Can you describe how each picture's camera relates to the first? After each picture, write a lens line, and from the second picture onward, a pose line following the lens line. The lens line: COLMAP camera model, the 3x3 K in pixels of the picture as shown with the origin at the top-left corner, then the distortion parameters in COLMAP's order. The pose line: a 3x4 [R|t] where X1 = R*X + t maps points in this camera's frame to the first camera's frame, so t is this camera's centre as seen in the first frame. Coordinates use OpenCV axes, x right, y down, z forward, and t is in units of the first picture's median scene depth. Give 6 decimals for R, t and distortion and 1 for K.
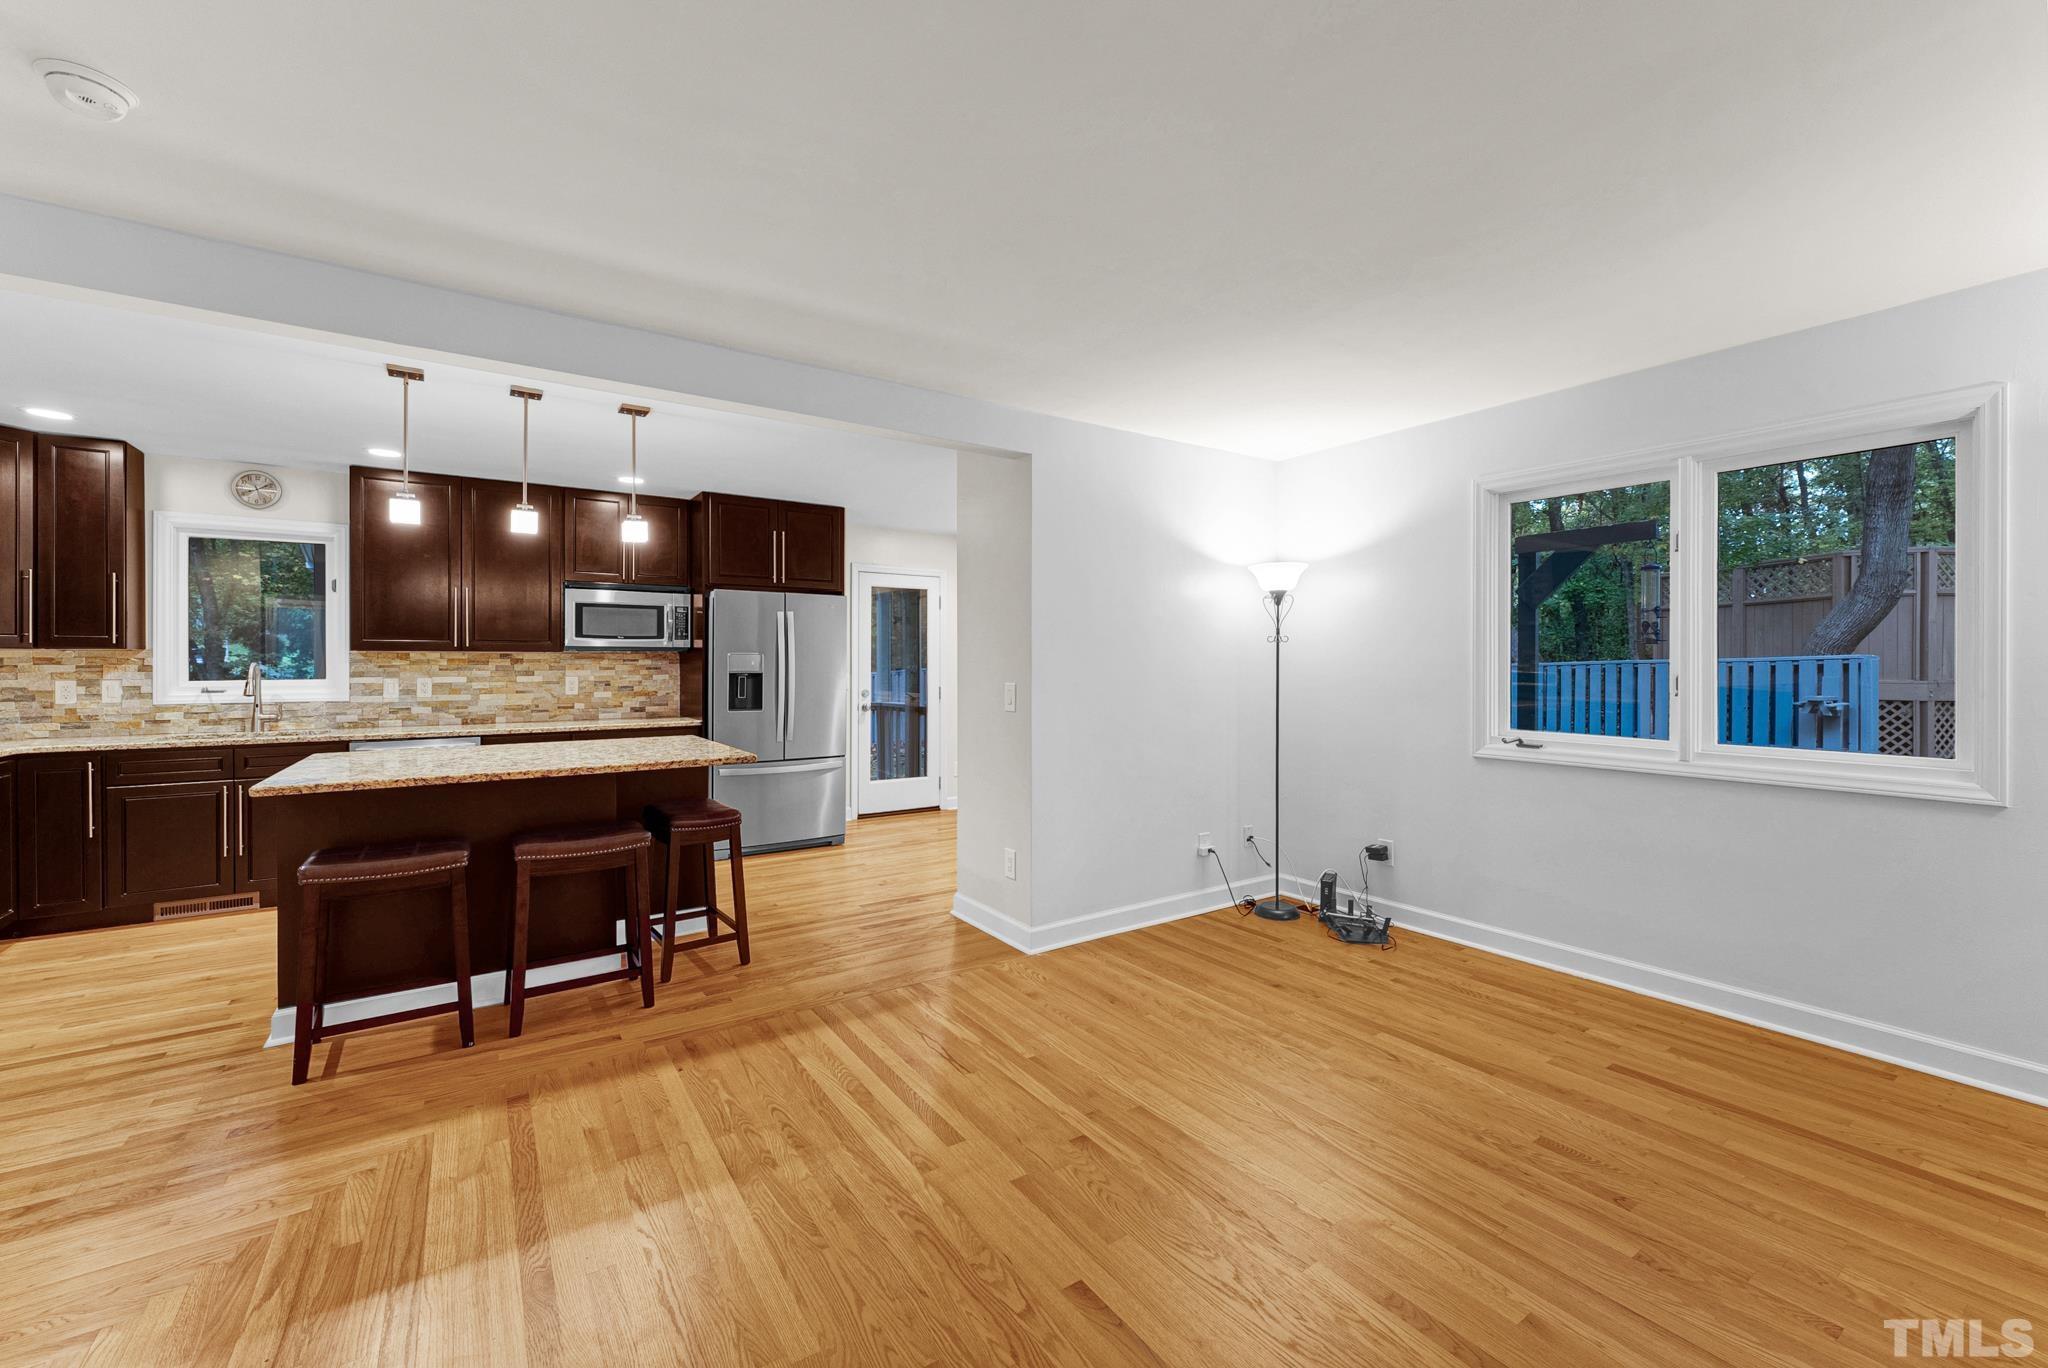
lens RADIAL K [[821.0, 0, 1021.4], [0, 821.0, 663.7], [0, 0, 1]] dist [-0.000067, 0.000321]
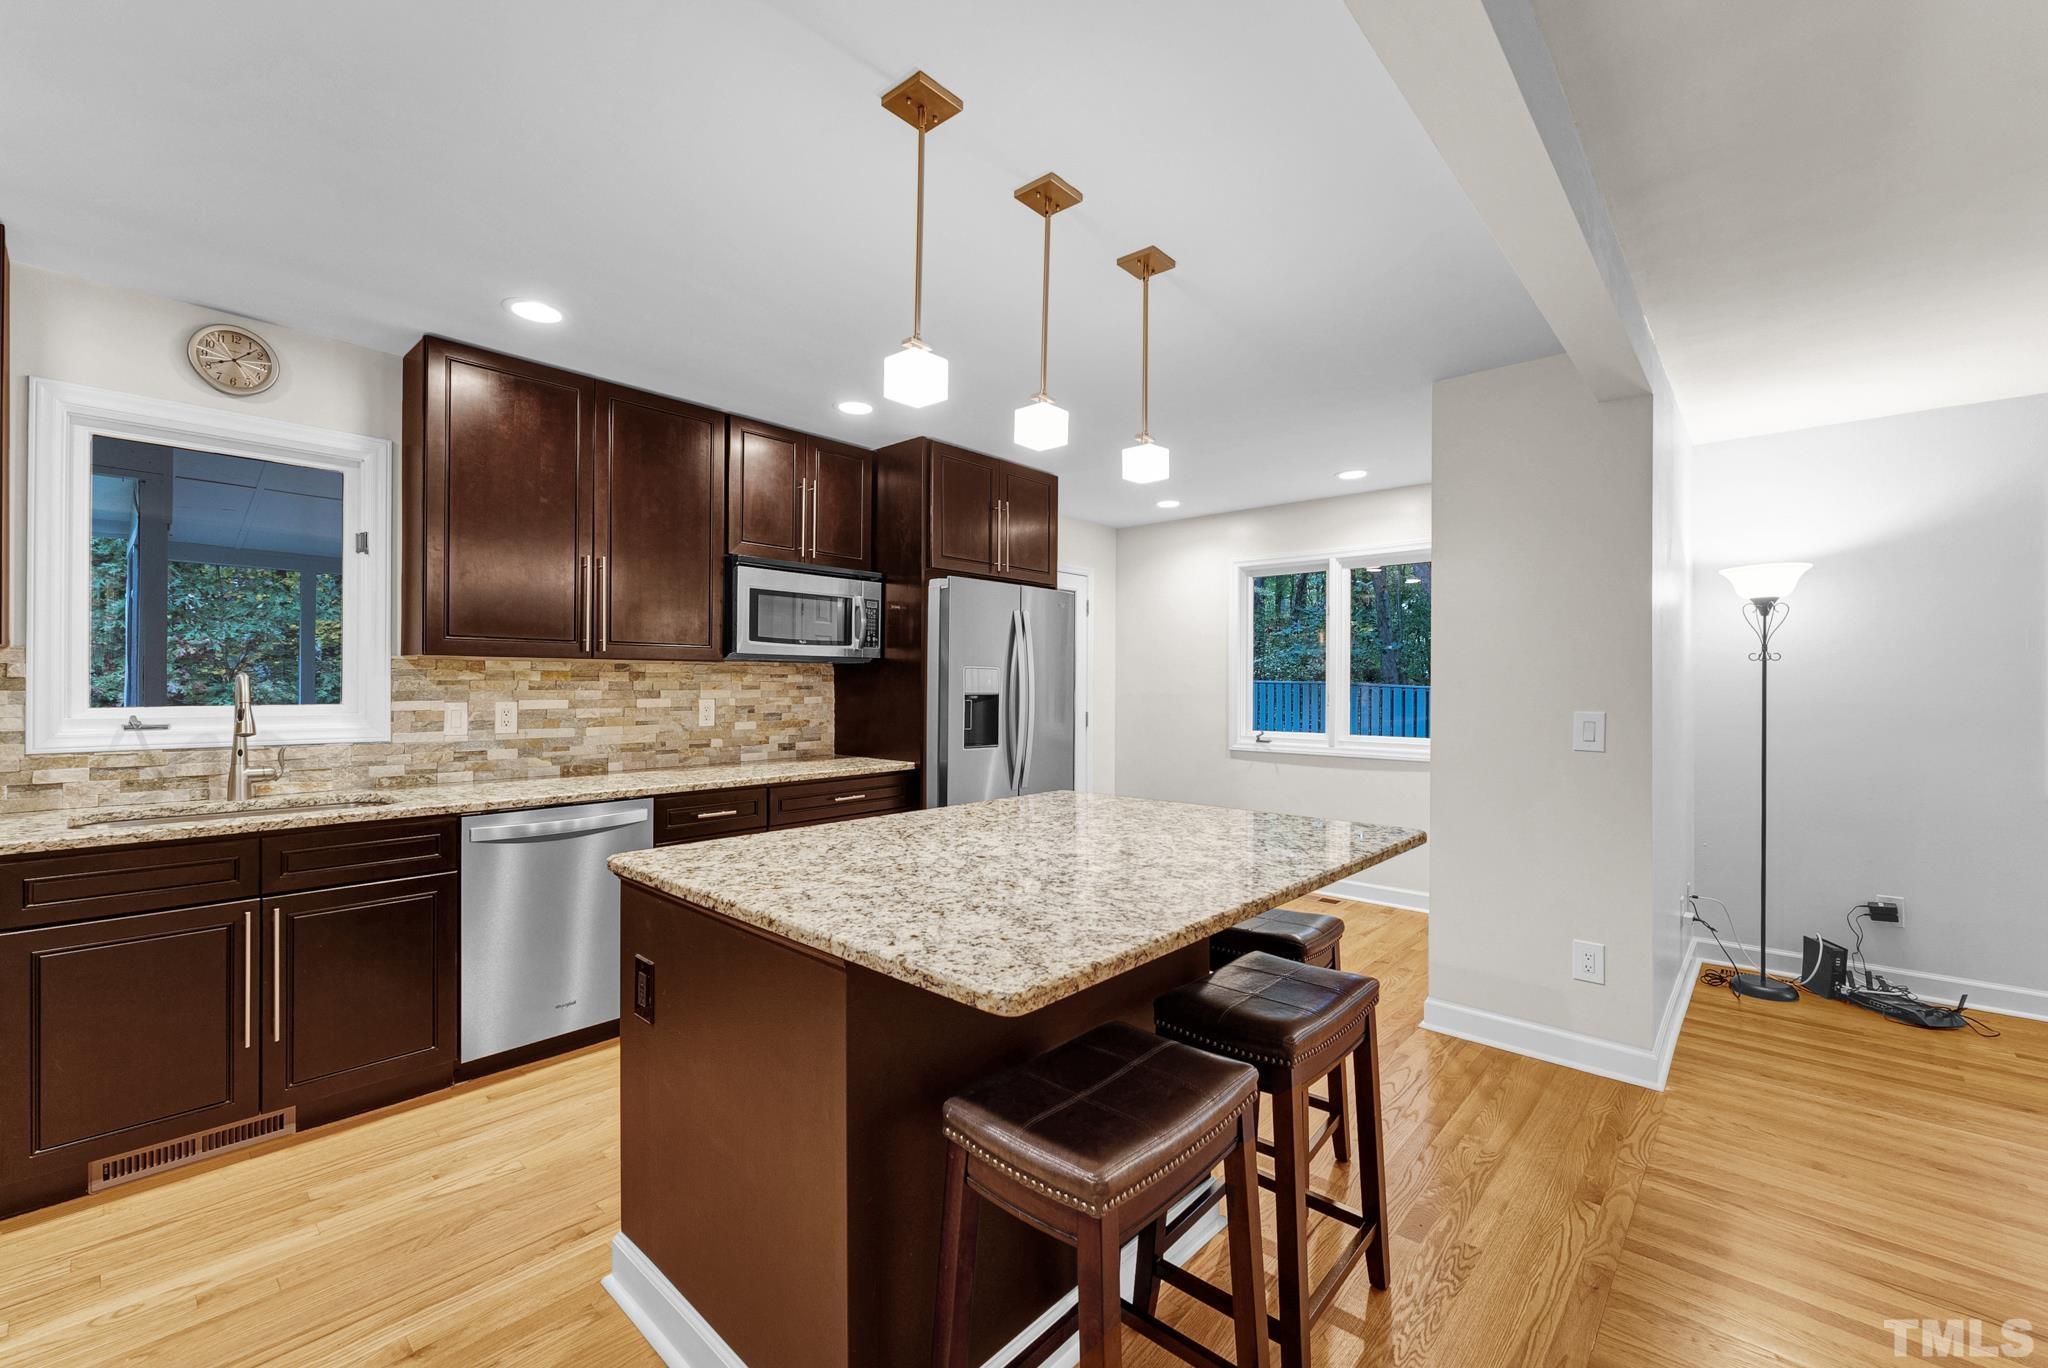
lens RADIAL K [[840.6, 0, 1024.0], [0, 840.6, 684.0], [0, 0, 1]] dist [-0.000178, 0.000021]
pose [[0.971221, 0.006356, 0.238094, -0.515356], [-0.006446, 0.999979, -0.000401, 0.002044], [-0.238091, -0.001146, 0.971242, 0.305564]]
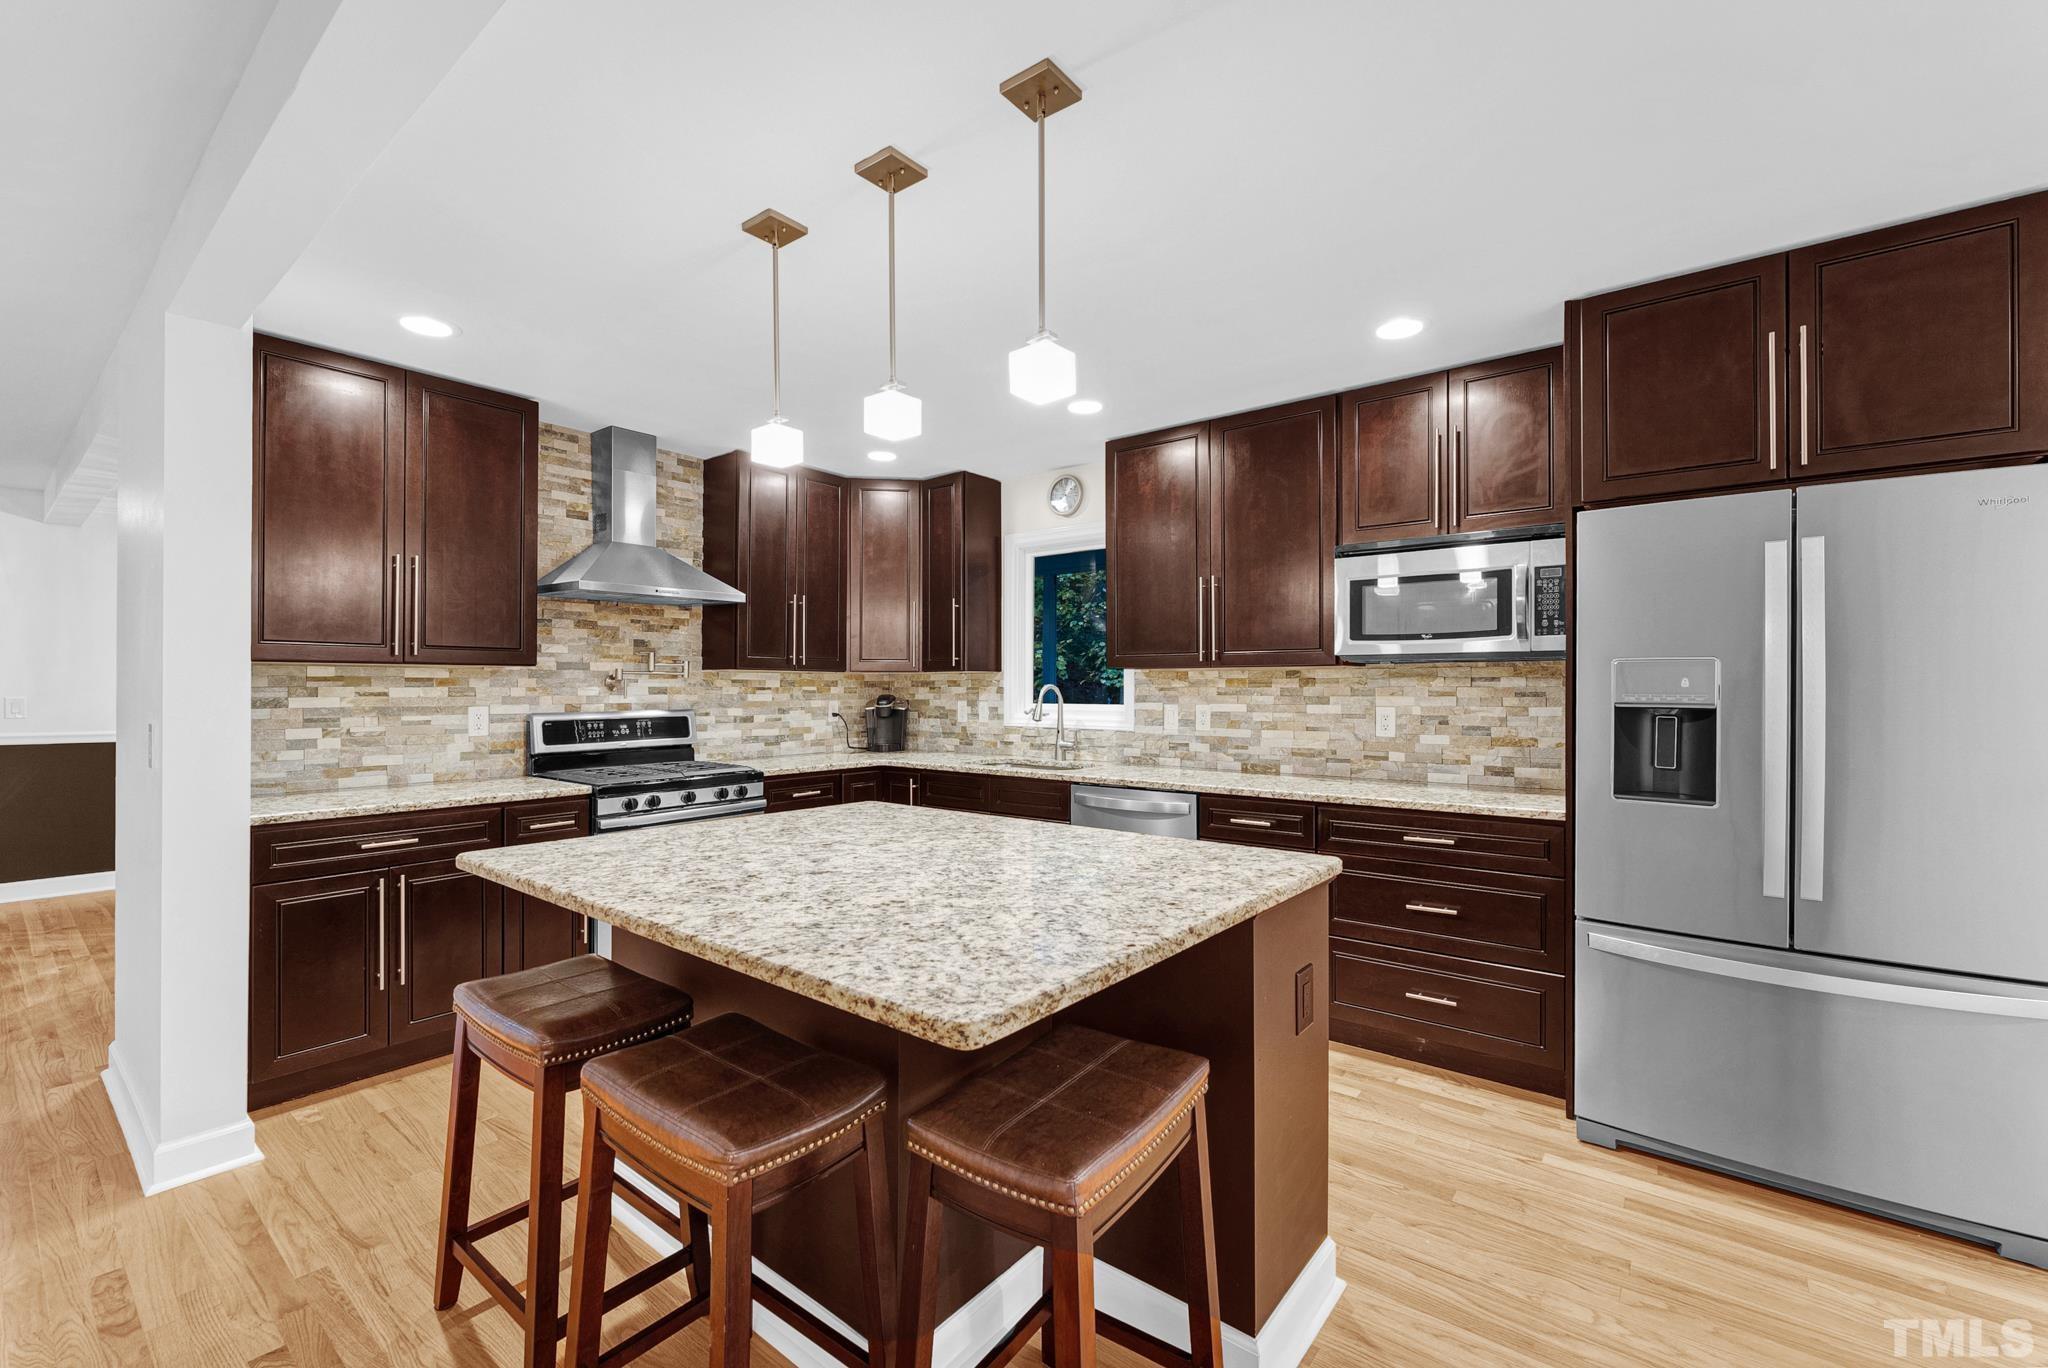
lens RADIAL K [[856.3, 0, 1024.0], [0, 856.3, 684.0], [0, 0, 1]] dist [-0.002350, -0.000050]
pose [[0.303015, -0.003805, -0.952978, -0.035587], [-0.001552, 0.999989, -0.004487, 0.002435], [0.952984, 0.002839, 0.303006, 0.626487]]
